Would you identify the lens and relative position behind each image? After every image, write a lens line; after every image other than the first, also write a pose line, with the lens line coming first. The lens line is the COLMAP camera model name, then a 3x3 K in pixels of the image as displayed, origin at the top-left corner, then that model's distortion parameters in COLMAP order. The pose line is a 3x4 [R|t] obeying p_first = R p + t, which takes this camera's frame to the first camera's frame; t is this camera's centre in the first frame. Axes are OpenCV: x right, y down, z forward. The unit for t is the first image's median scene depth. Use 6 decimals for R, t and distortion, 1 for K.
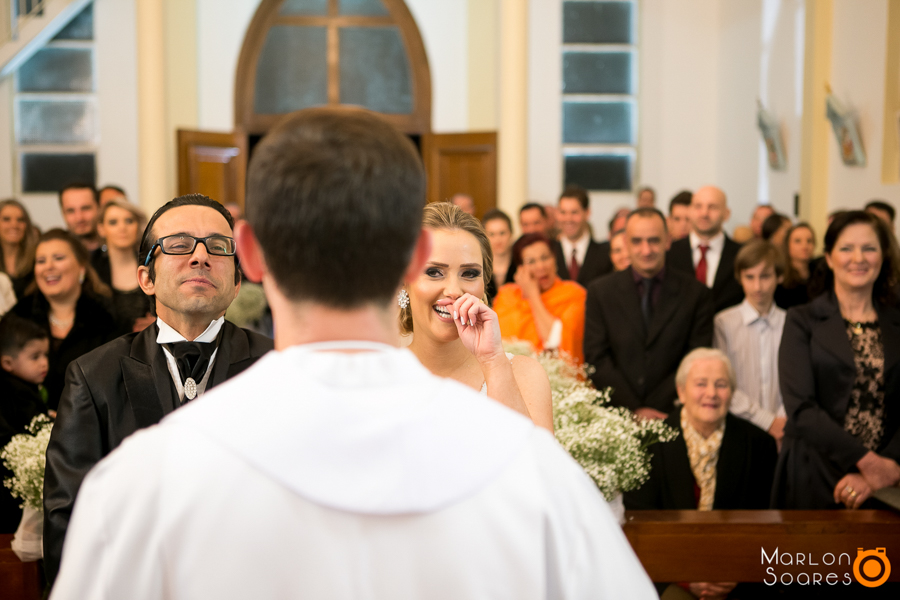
lens RADIAL K [[1361.4, 0, 426.7], [0, 1361.4, 300.2], [0, 0, 1]] dist [0.099180, 0.000000]
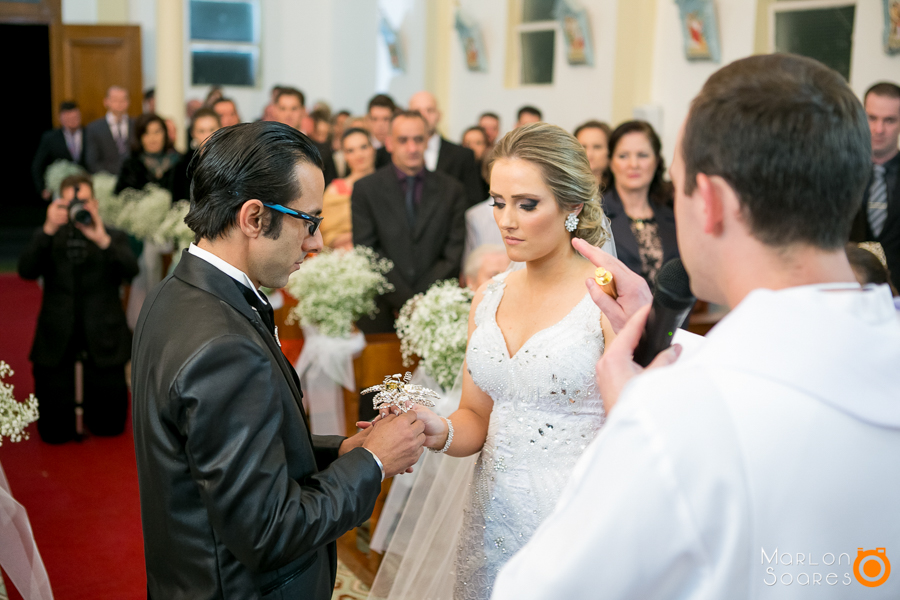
lens RADIAL K [[1239.8, 0, 451.3], [0, 1239.8, 303.8], [0, 0, 1]] dist [-0.050385, 0.000000]
pose [[0.931633, -0.035520, 0.361660, -0.166676], [0.000321, 0.995292, 0.096925, -0.010863], [-0.363400, -0.090182, 0.927258, 0.071253]]
